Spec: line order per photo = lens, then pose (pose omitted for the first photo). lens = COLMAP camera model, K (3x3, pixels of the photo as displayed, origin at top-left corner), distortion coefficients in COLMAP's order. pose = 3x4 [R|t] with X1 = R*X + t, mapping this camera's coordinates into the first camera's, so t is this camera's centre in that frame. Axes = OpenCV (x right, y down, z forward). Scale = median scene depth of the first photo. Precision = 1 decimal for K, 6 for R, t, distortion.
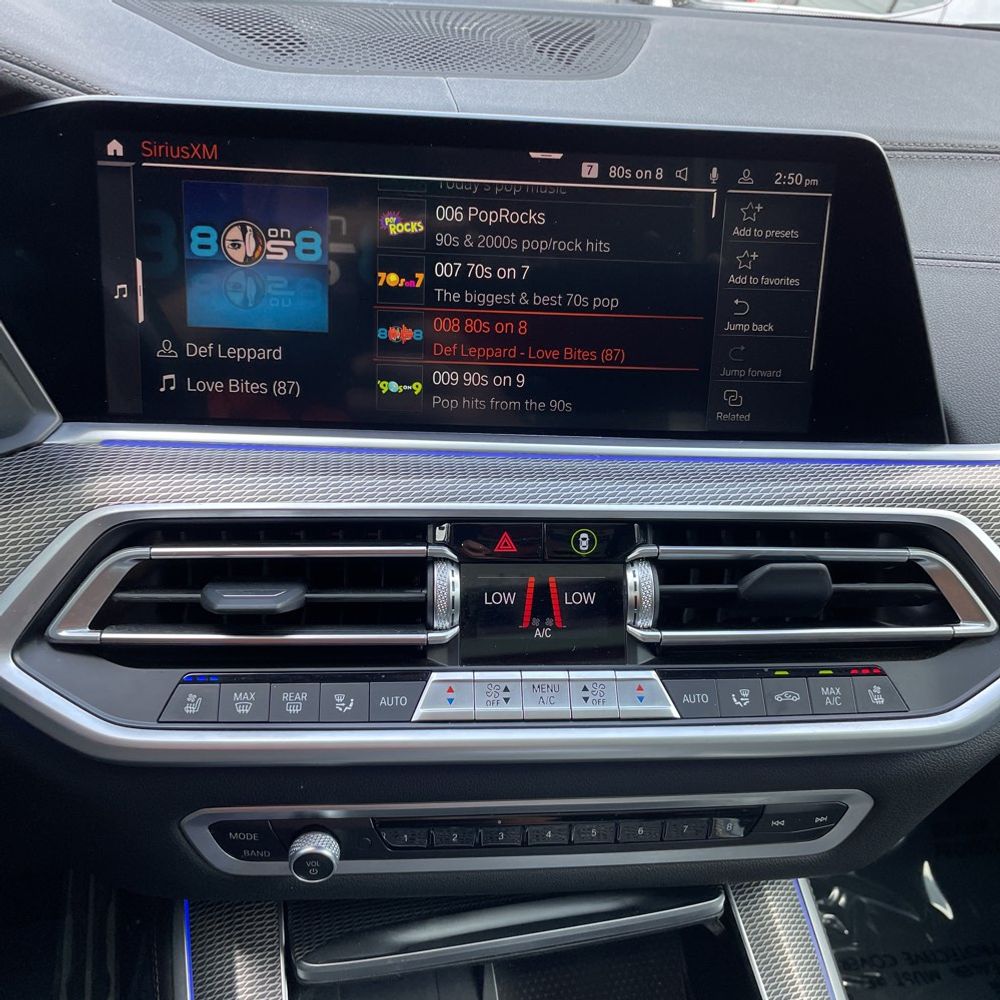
lens RADIAL K [[1015.9, 0, 515.2], [0, 1015.9, 502.1], [0, 0, 1]] dist [0.016675, 0.000000]
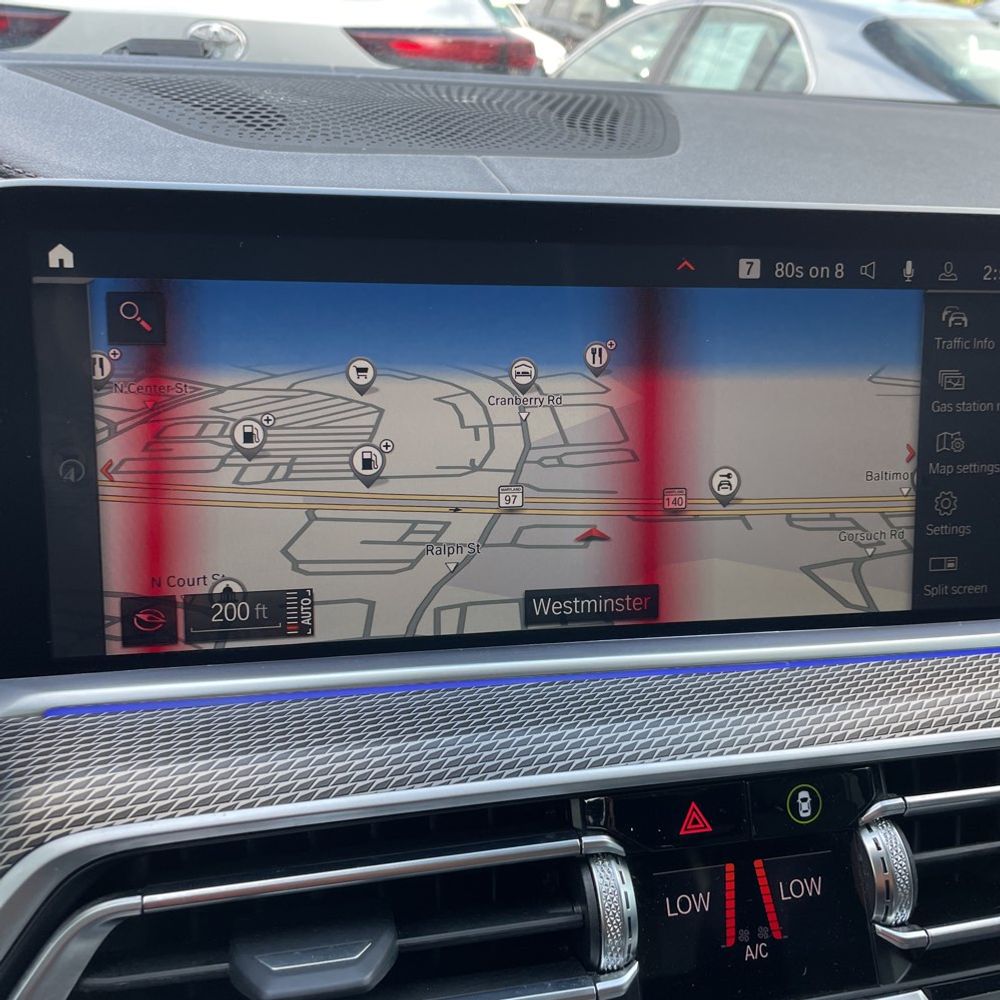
lens RADIAL K [[1015.9, 0, 523.3], [0, 1015.9, 482.6], [0, 0, 1]] dist [0.016675, 0.000000]
pose [[0.988924, -0.055909, 0.137490, -0.195035], [0.069745, 0.992743, -0.097964, -0.118162], [-0.131015, 0.106468, 0.985647, 0.332118]]
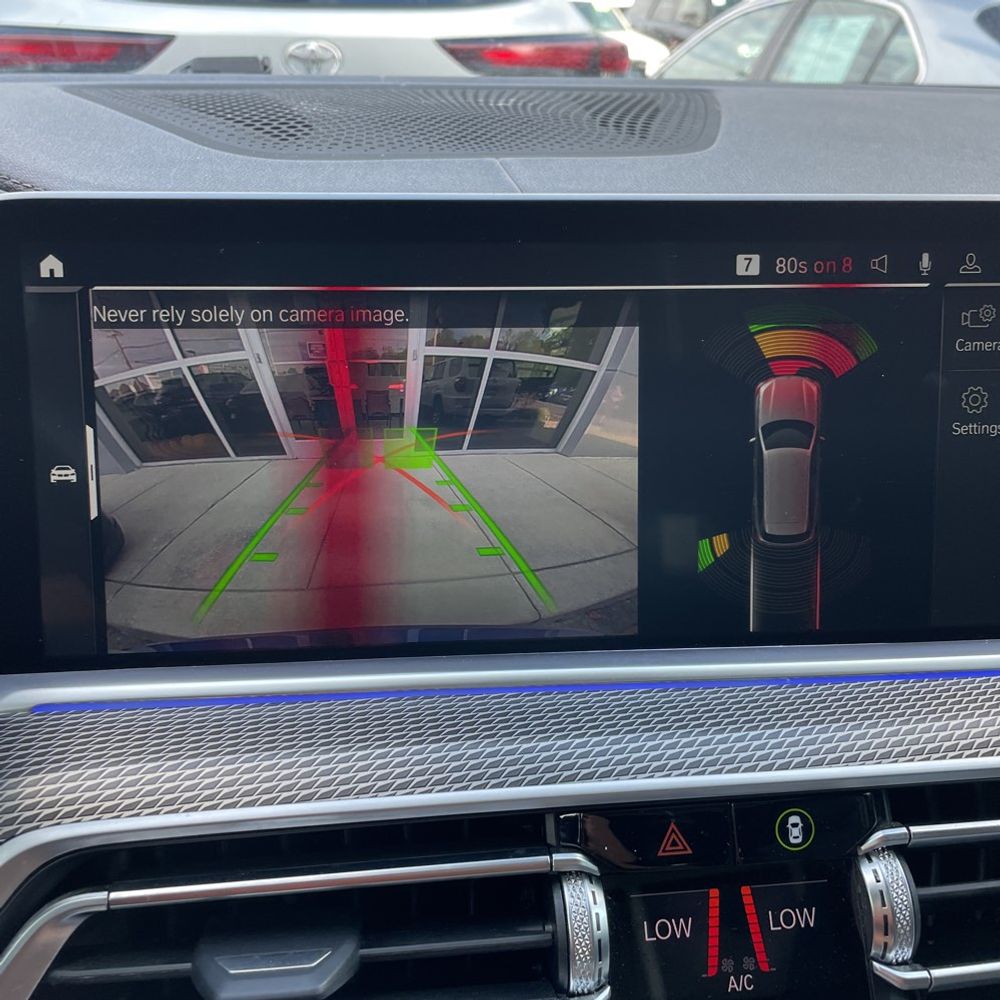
lens RADIAL K [[1015.9, 0, 508.8], [0, 1015.9, 478.4], [0, 0, 1]] dist [0.016675, 0.000000]
pose [[0.998456, -0.051359, 0.021168, -0.111827], [0.053446, 0.992043, -0.113990, -0.114571], [-0.015145, 0.114946, 0.993256, 0.339846]]
